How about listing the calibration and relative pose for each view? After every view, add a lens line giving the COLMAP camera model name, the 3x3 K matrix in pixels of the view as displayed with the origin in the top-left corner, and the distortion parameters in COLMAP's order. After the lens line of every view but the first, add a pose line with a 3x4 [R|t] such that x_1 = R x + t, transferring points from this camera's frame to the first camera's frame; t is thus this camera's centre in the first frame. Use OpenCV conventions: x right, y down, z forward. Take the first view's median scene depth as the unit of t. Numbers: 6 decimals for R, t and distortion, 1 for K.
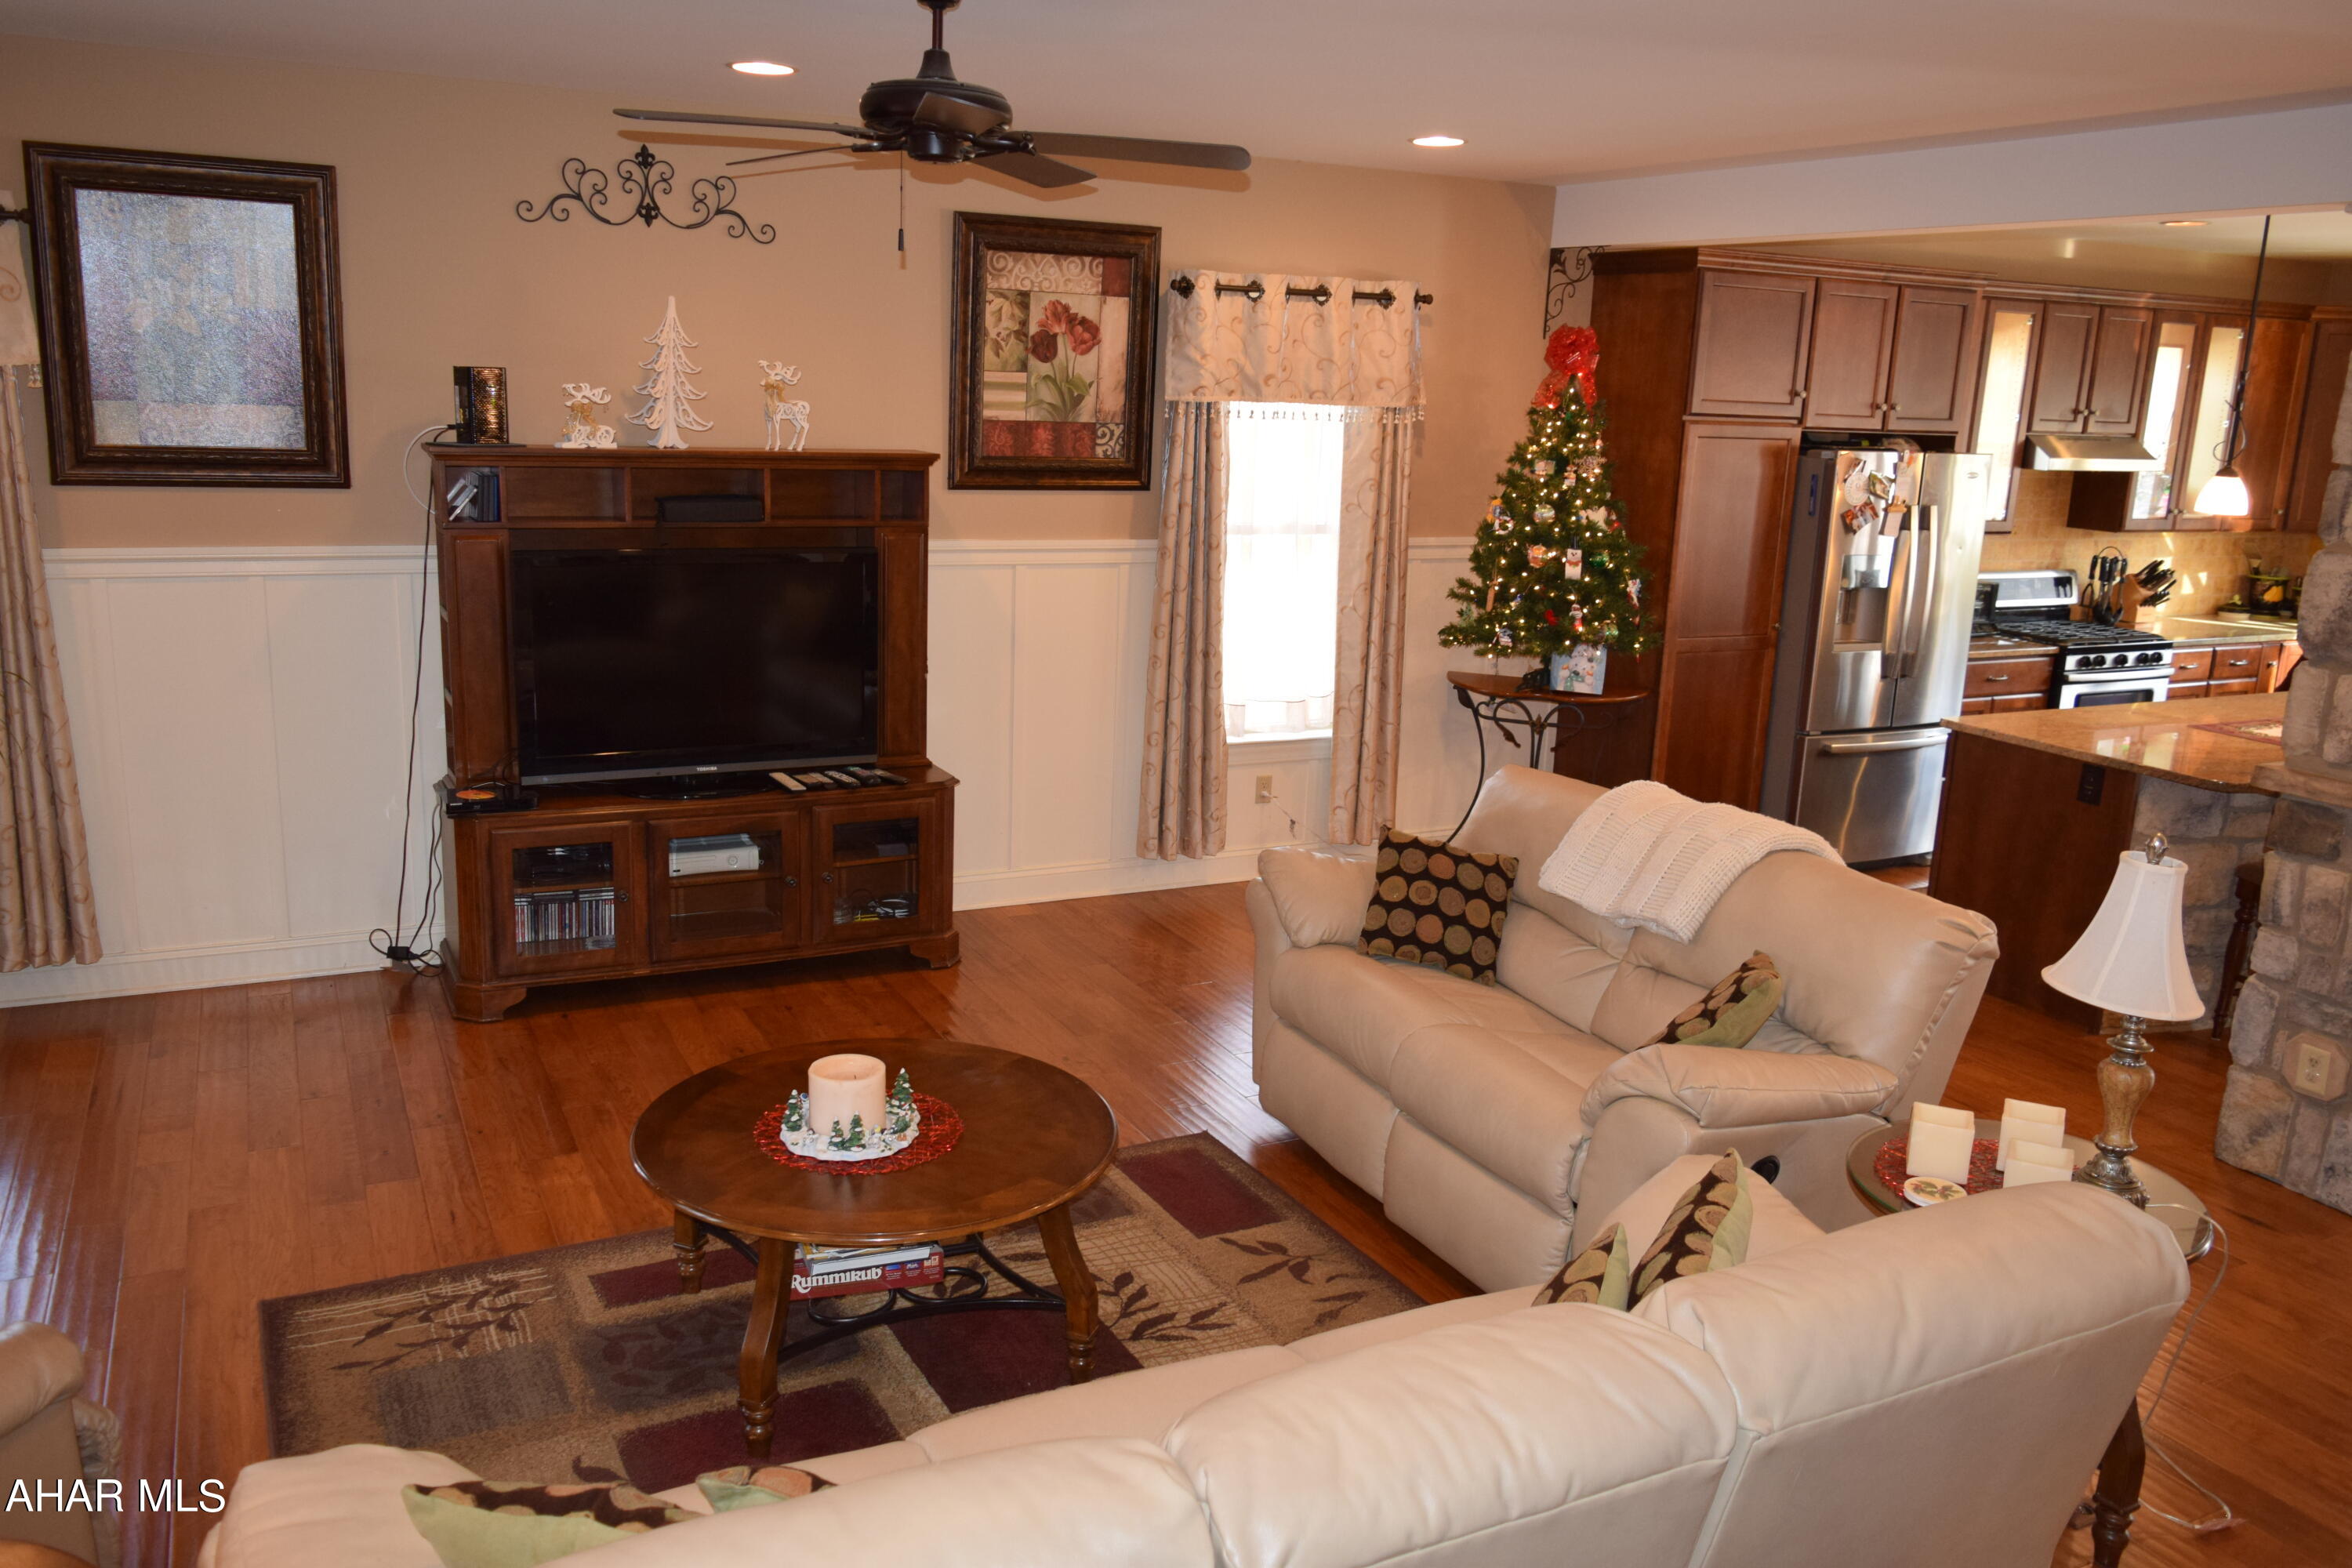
lens RADIAL K [[1821.6, 0, 1175.1], [0, 1821.6, 788.5], [0, 0, 1]] dist [-0.016597, 0.011835]
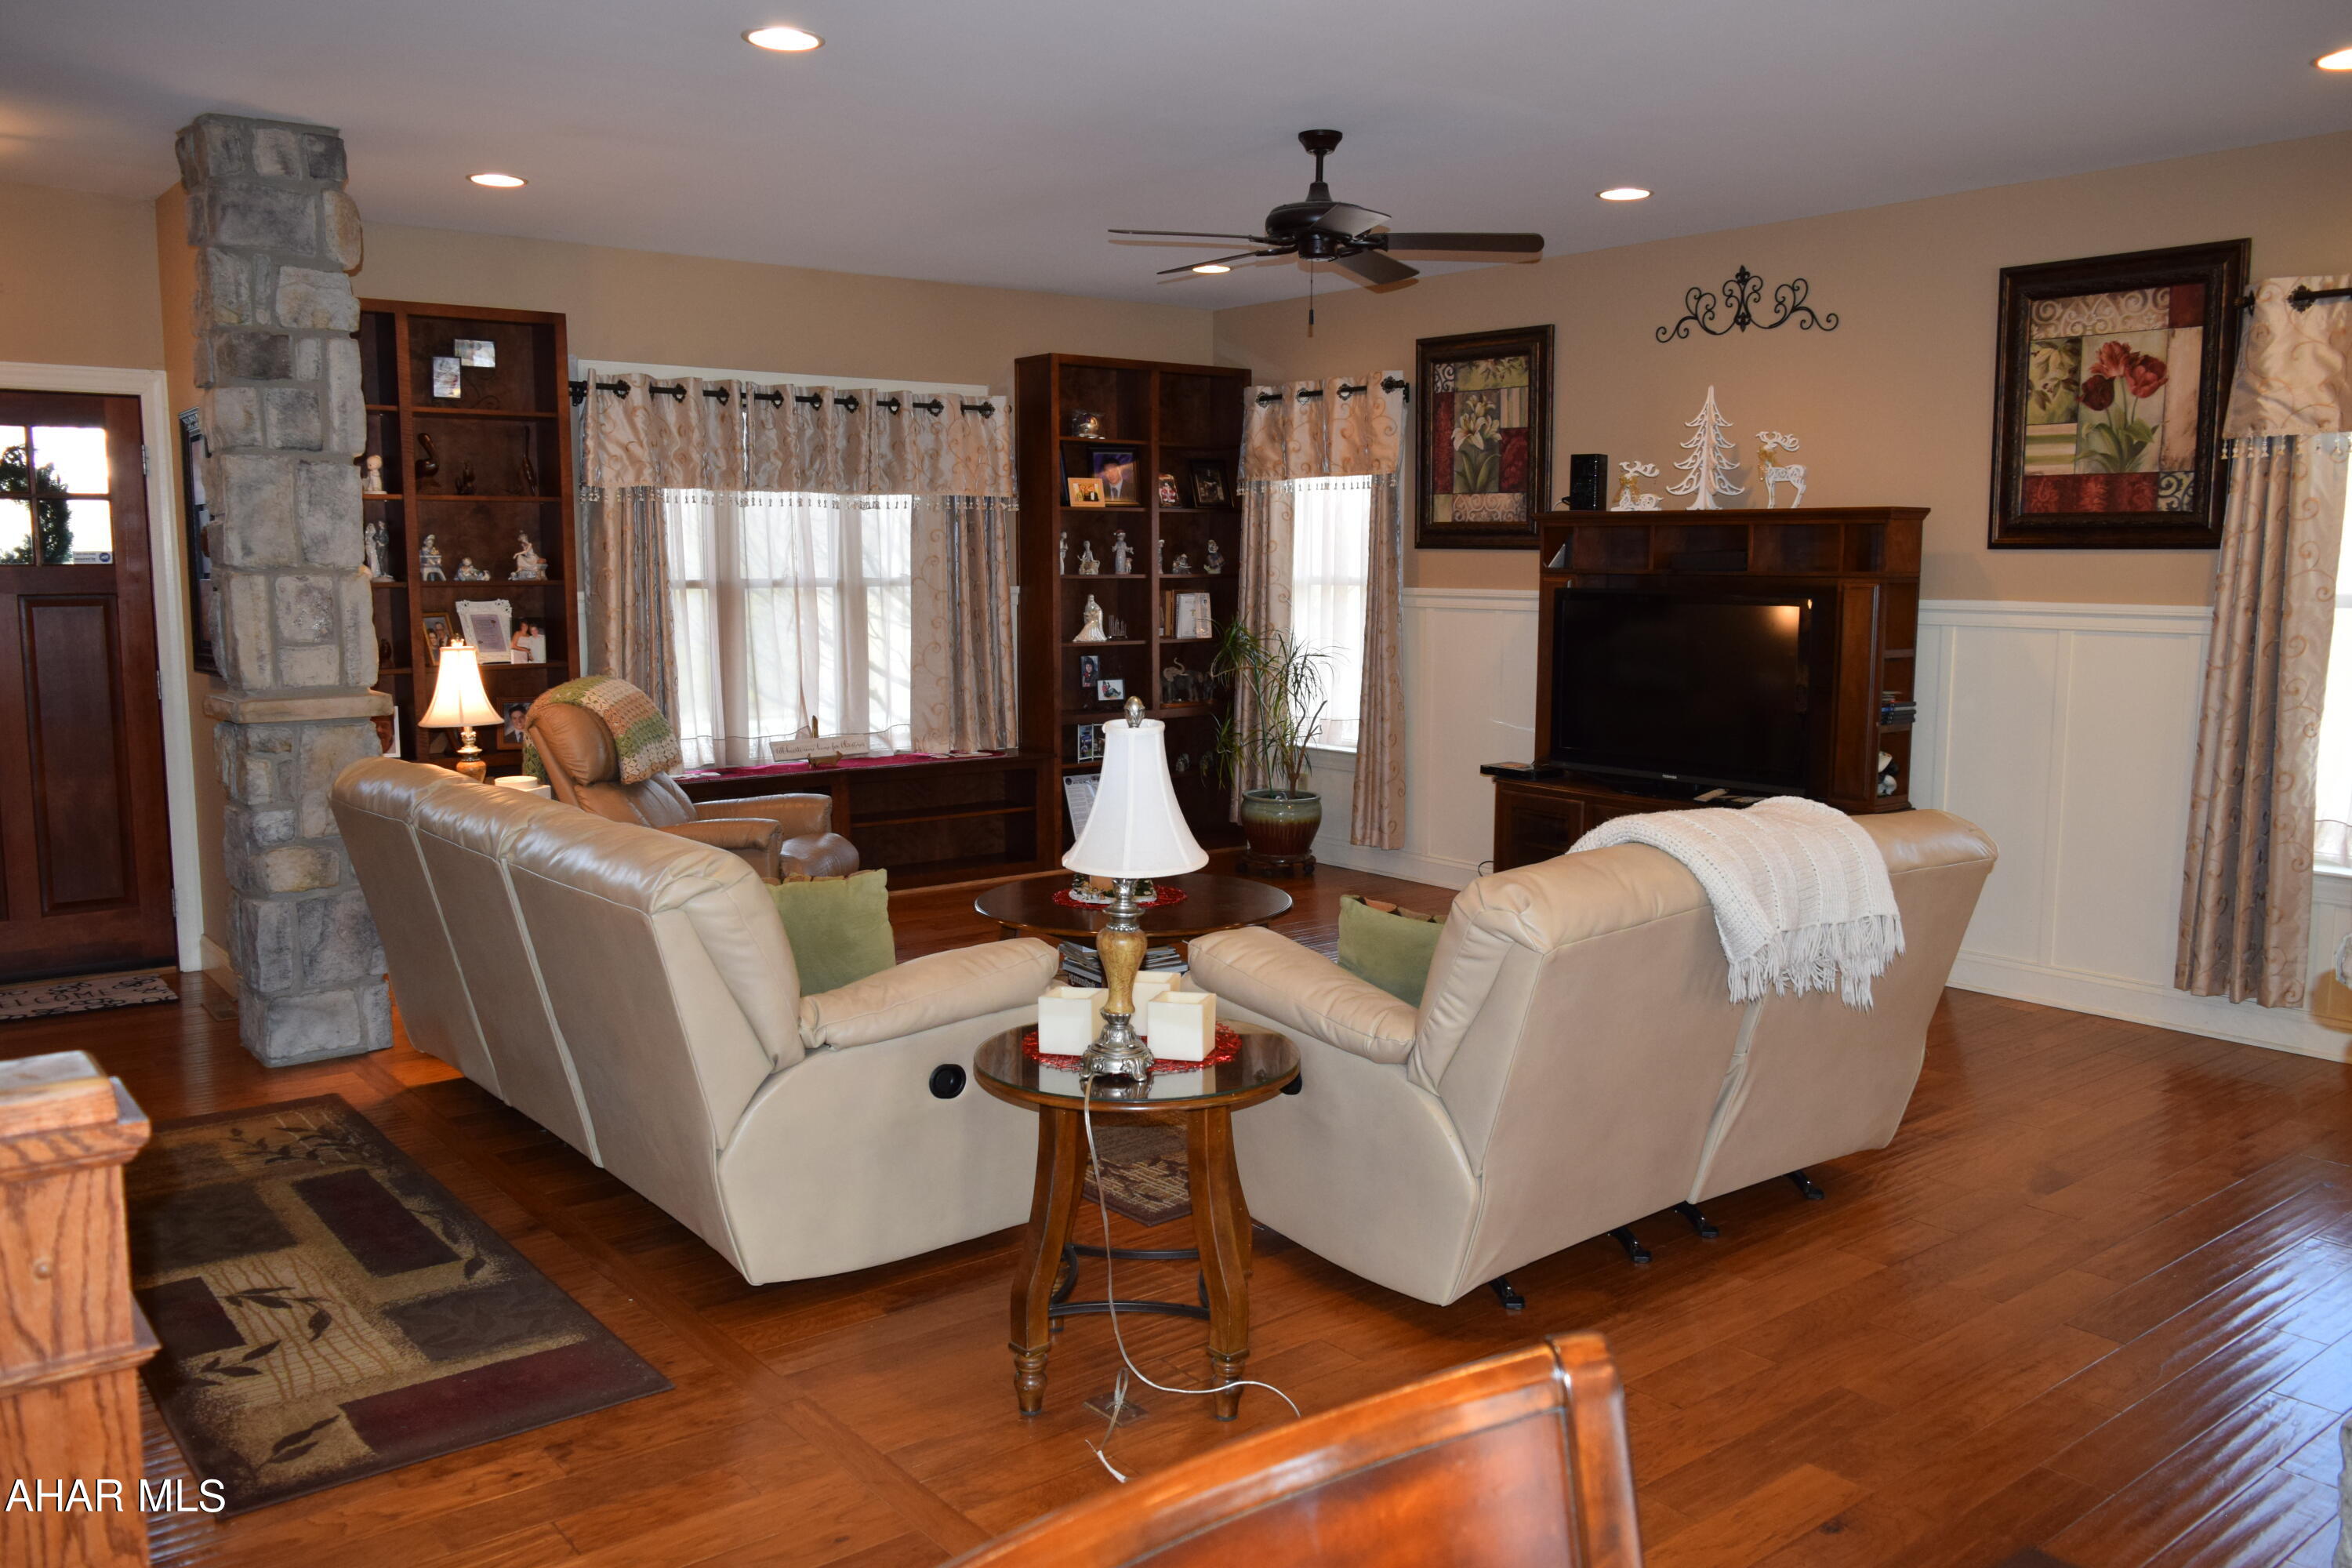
lens RADIAL K [[1821.6, 0, 1174.6], [0, 1821.6, 784.6], [0, 0, 1]] dist [-0.016597, 0.011835]
pose [[0.201436, 0.086574, -0.975668, 0.749106], [-0.213264, 0.976066, 0.042579, 0.011138], [0.956003, 0.199498, 0.215078, 0.396201]]
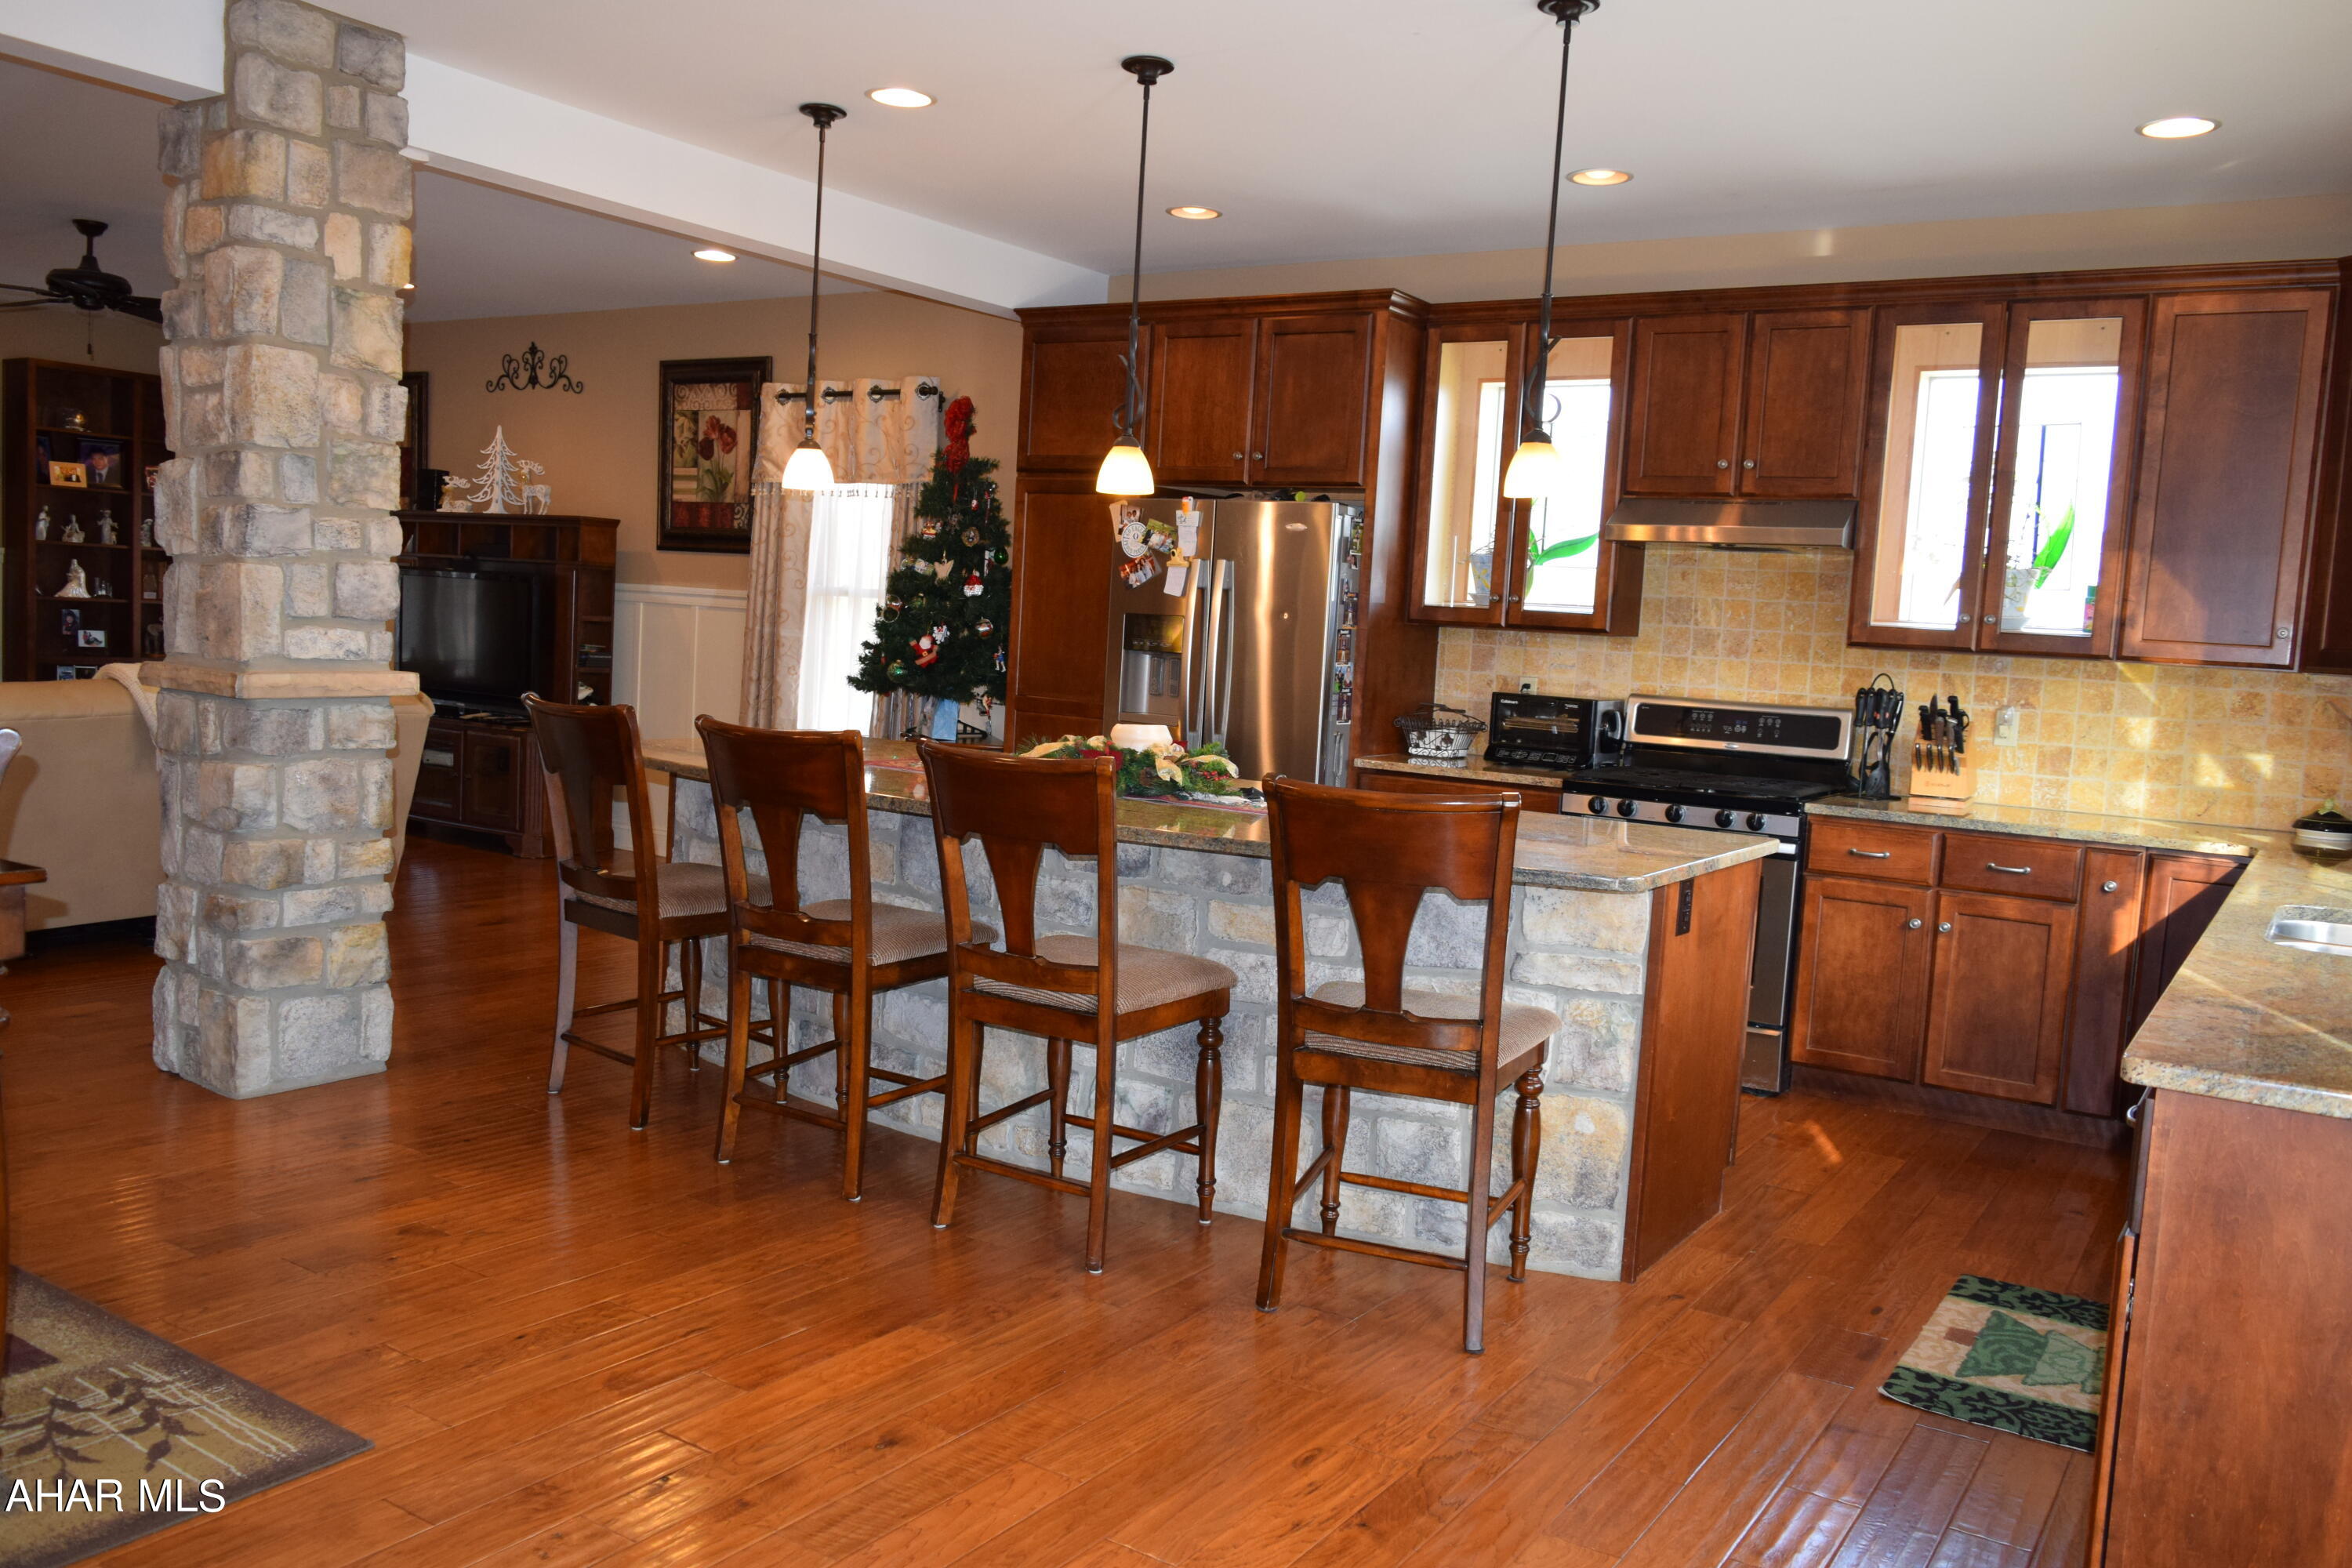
lens RADIAL K [[1821.6, 0, 1170.1], [0, 1821.6, 784.7], [0, 0, 1]] dist [-0.016597, 0.011835]
pose [[0.491744, 0.072066, -0.867752, 1.330765], [-0.233550, 0.970969, -0.051711, -0.004529], [0.838834, 0.228092, 0.494299, 0.670418]]
